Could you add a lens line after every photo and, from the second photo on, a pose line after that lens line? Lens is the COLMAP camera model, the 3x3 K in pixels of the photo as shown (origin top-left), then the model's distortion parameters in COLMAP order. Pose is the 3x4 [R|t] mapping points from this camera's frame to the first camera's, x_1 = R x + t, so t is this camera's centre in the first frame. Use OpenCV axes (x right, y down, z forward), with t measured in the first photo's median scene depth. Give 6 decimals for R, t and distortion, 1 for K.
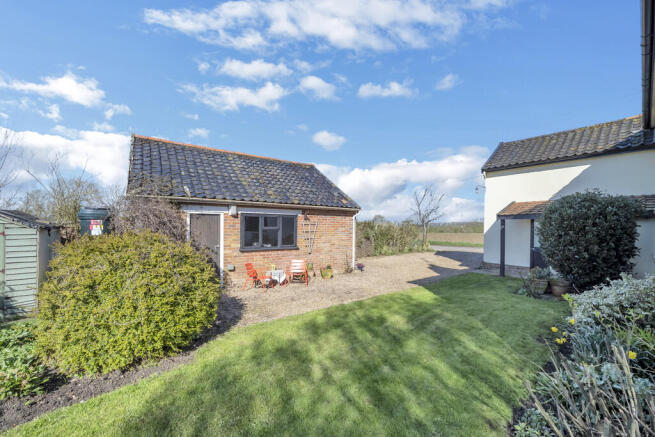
lens RADIAL K [[262.4, 0, 326.1], [0, 262.4, 221.5], [0, 0, 1]] dist [-0.014029, 0.000130]
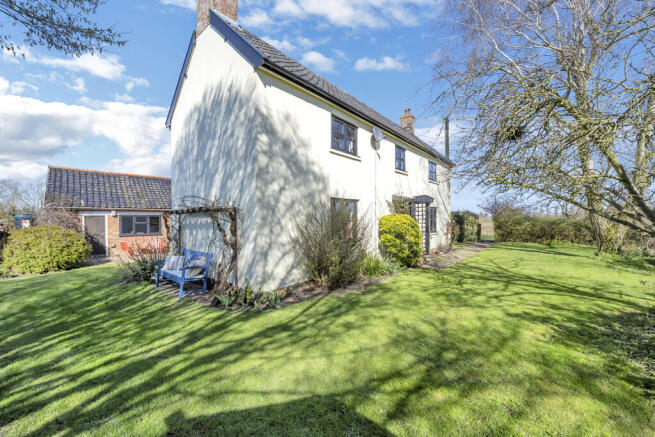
lens RADIAL K [[262.4, 0, 331.5], [0, 262.4, 215.9], [0, 0, 1]] dist [-0.014029, 0.000130]
pose [[0.985487, -0.013367, 0.169226, 0.823039], [0.013564, 0.999908, -0.000007, -0.004909], [-0.169210, 0.002302, 0.985577, -1.012437]]
